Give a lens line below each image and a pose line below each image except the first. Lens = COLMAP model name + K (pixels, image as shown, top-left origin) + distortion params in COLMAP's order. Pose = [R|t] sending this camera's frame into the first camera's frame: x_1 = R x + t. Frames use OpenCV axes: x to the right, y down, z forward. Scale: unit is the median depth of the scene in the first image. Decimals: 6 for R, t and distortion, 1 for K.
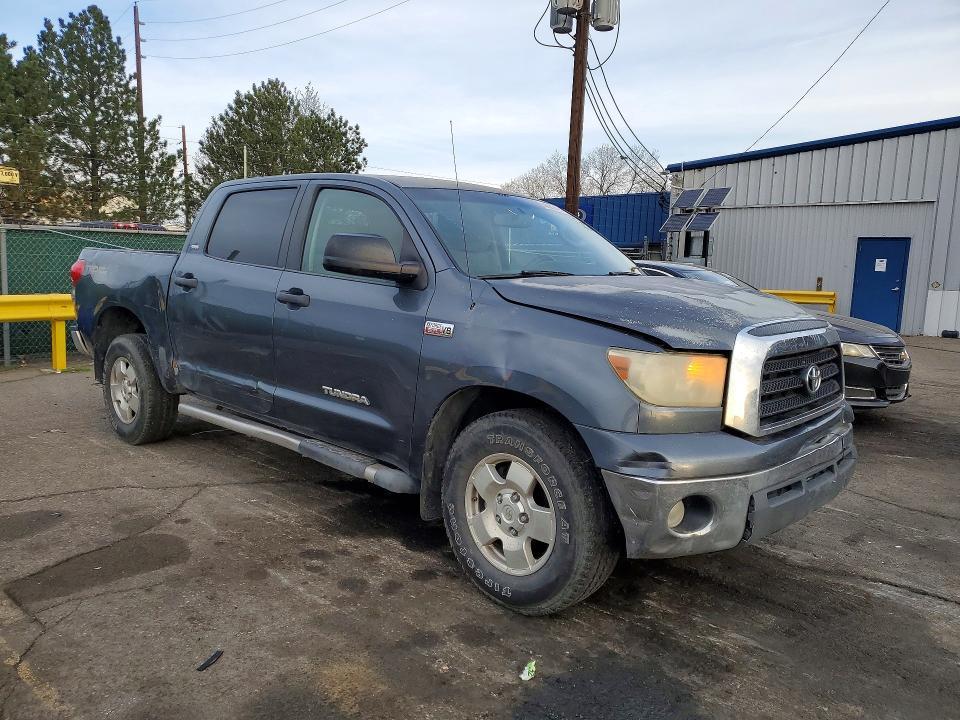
lens RADIAL K [[748.8, 0, 479.0], [0, 748.8, 355.3], [0, 0, 1]] dist [0.023730, -0.010998]
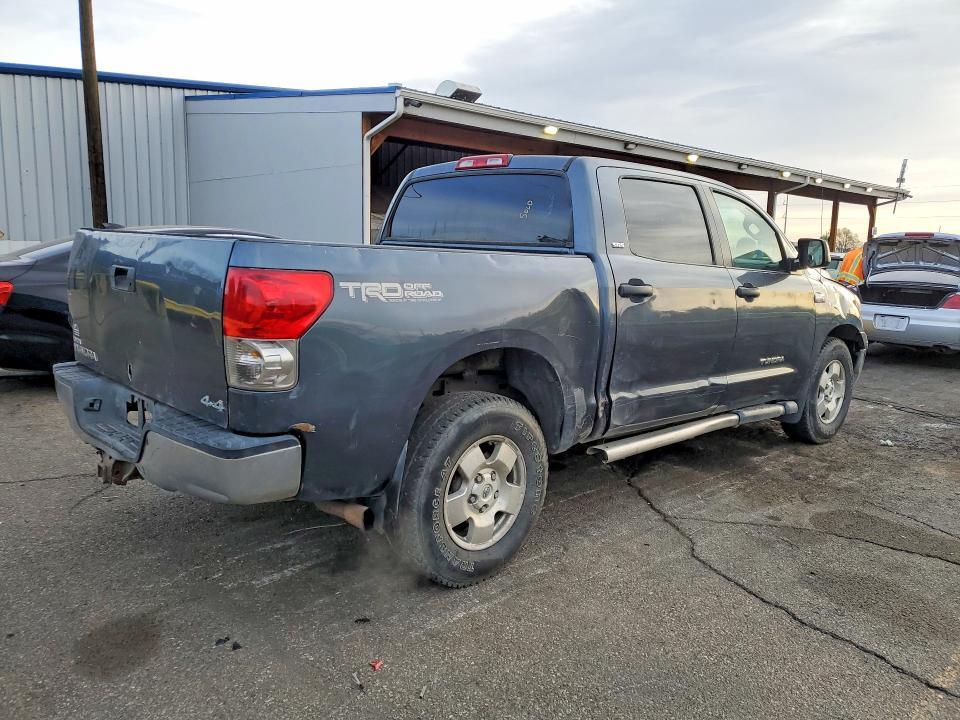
lens RADIAL K [[748.8, 0, 477.2], [0, 748.8, 366.7], [0, 0, 1]] dist [0.023730, -0.010998]
pose [[0.054134, -0.191631, 0.979973, -1.381496], [0.089638, 0.978382, 0.186369, -0.207876], [-0.994502, 0.077754, 0.070141, 1.317624]]
